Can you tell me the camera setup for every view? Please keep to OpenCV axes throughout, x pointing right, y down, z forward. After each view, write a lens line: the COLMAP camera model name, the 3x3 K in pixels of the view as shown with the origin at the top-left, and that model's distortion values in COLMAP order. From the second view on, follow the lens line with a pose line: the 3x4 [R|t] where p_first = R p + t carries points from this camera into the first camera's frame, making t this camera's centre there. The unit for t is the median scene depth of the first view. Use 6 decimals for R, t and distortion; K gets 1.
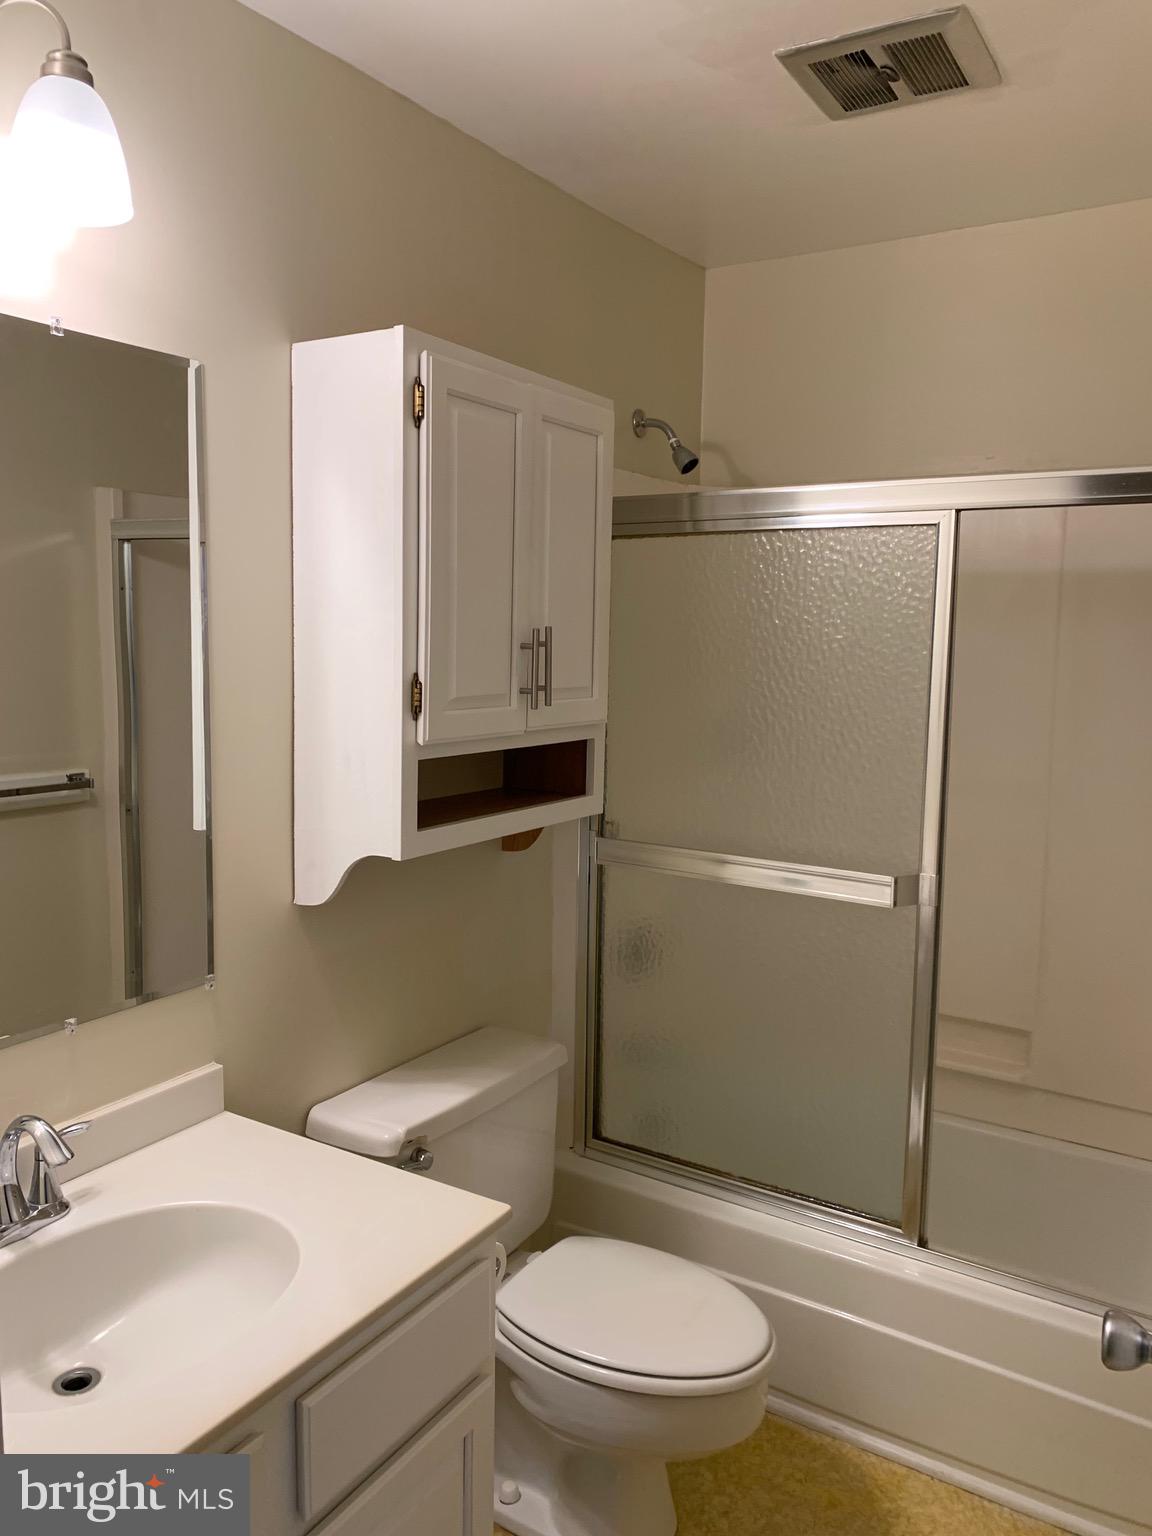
lens RADIAL K [[1168.4, 0, 565.6], [0, 1168.4, 753.3], [0, 0, 1]] dist [0.036765, -0.042757]
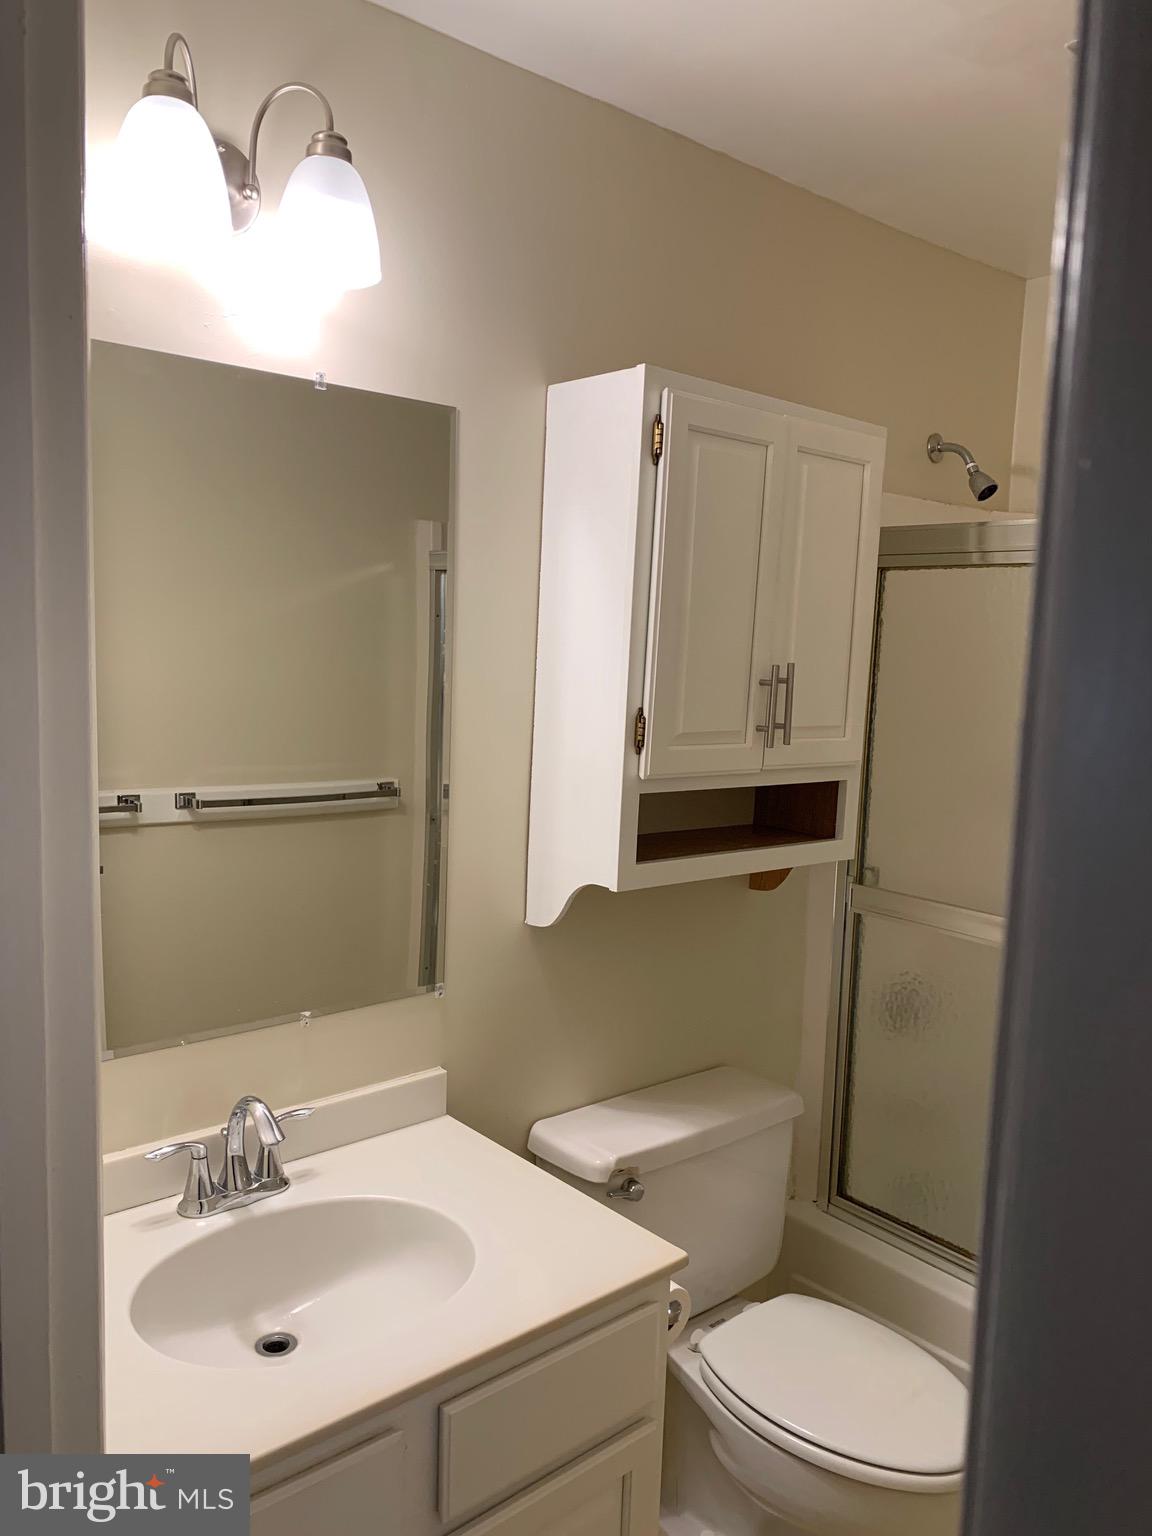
lens RADIAL K [[1168.4, 0, 579.4], [0, 1168.4, 765.9], [0, 0, 1]] dist [0.036765, -0.042757]
pose [[0.955980, 0.053235, -0.288564, 0.108285], [-0.055157, 0.998477, 0.001473, -0.016129], [0.288203, 0.014508, 0.957460, 0.020284]]
